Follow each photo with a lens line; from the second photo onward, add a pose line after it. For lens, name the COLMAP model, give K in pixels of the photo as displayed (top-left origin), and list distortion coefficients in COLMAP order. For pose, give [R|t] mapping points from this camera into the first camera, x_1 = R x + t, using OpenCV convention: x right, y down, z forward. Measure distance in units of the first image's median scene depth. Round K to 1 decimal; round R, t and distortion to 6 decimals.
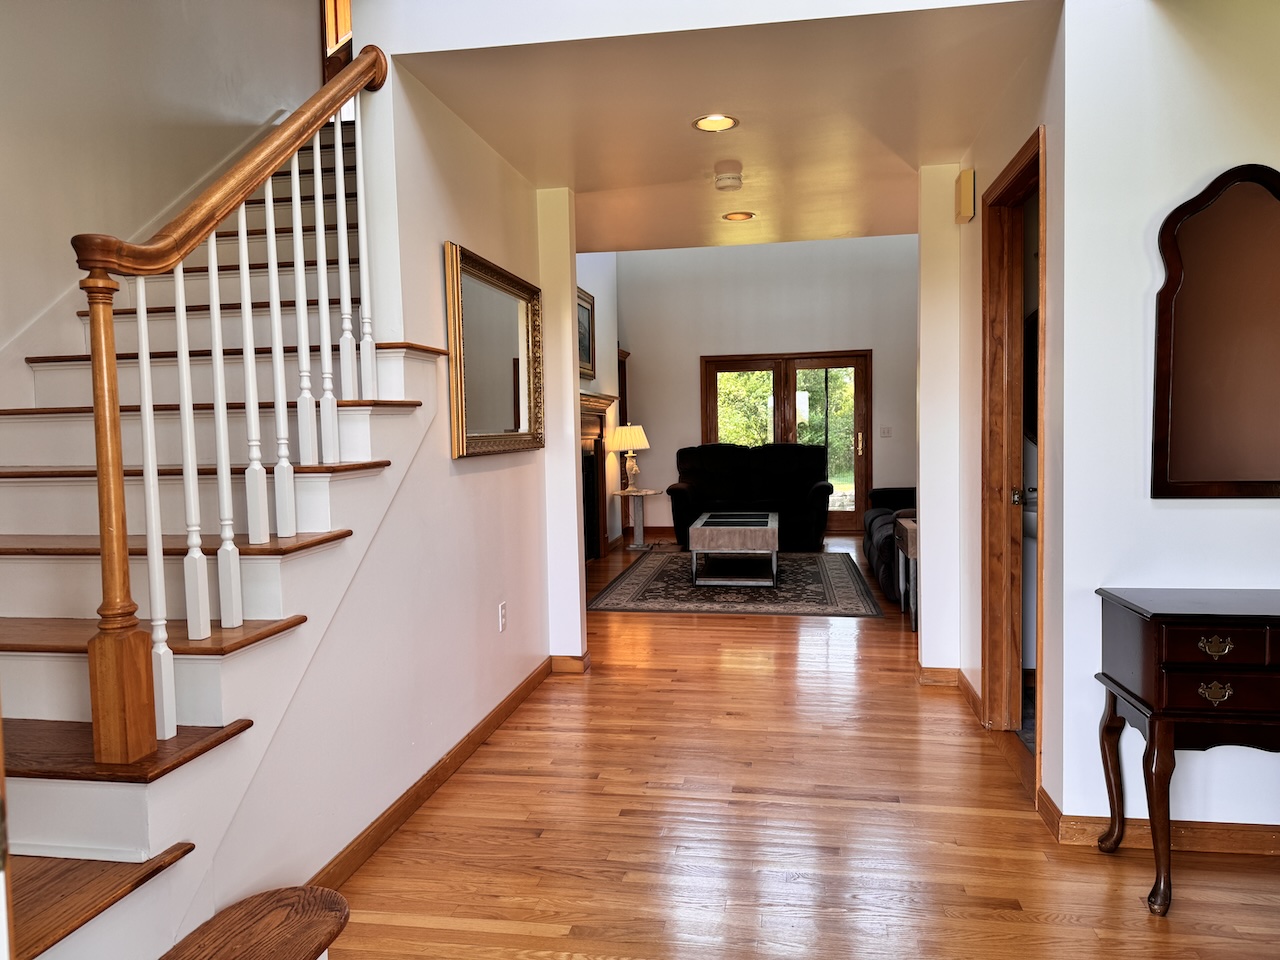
lens RADIAL K [[890.3, 0, 619.5], [0, 890.3, 477.5], [0, 0, 1]] dist [0.060621, -0.078336]
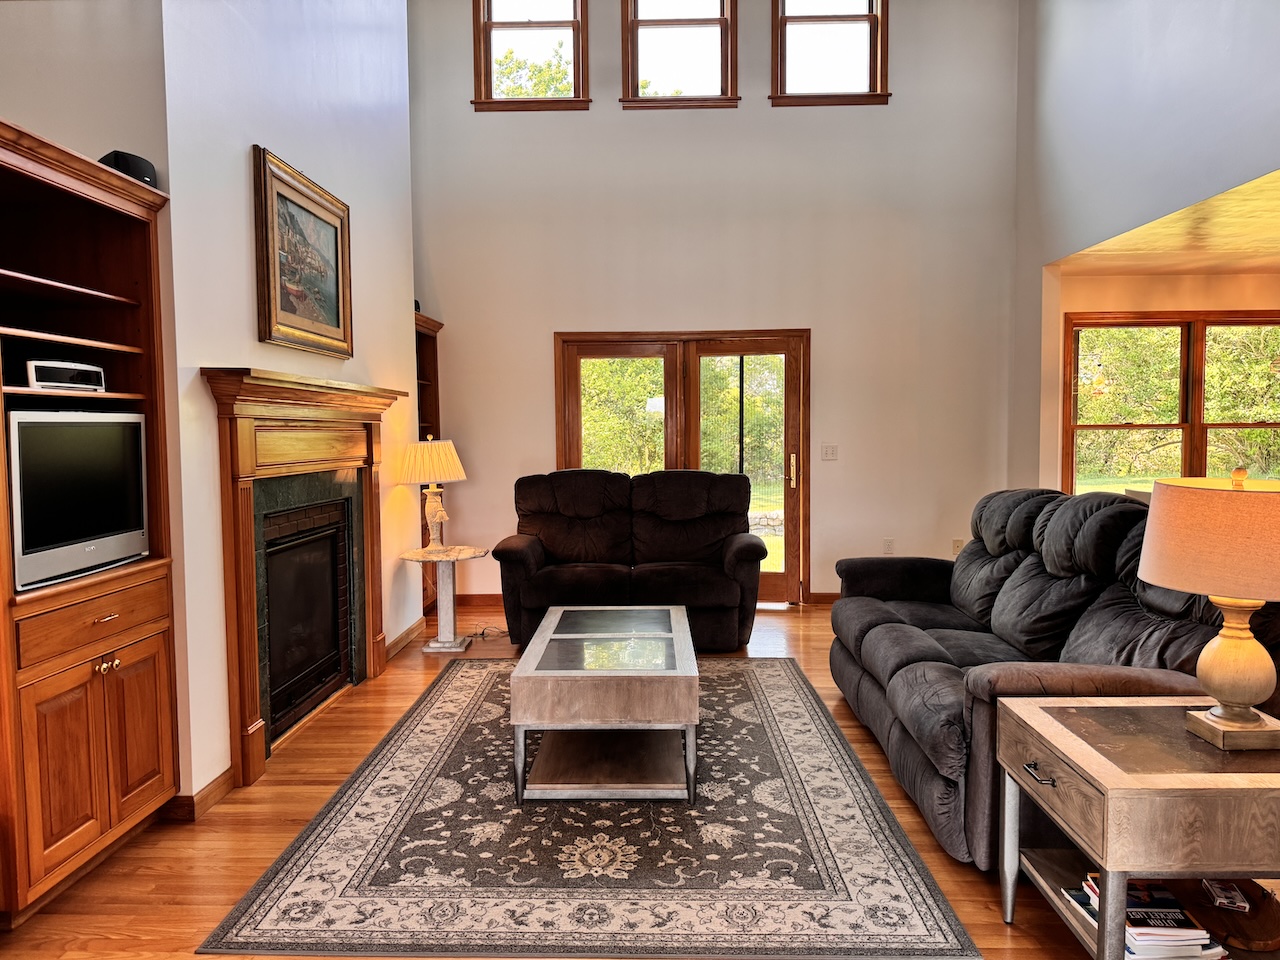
lens RADIAL K [[890.3, 0, 644.5], [0, 890.3, 481.7], [0, 0, 1]] dist [0.060621, -0.078336]
pose [[0.985397, 0.000296, 0.170272, 0.053674], [-0.001240, 0.999984, 0.005440, -0.037237], [-0.170268, -0.005571, 0.985382, 0.419192]]
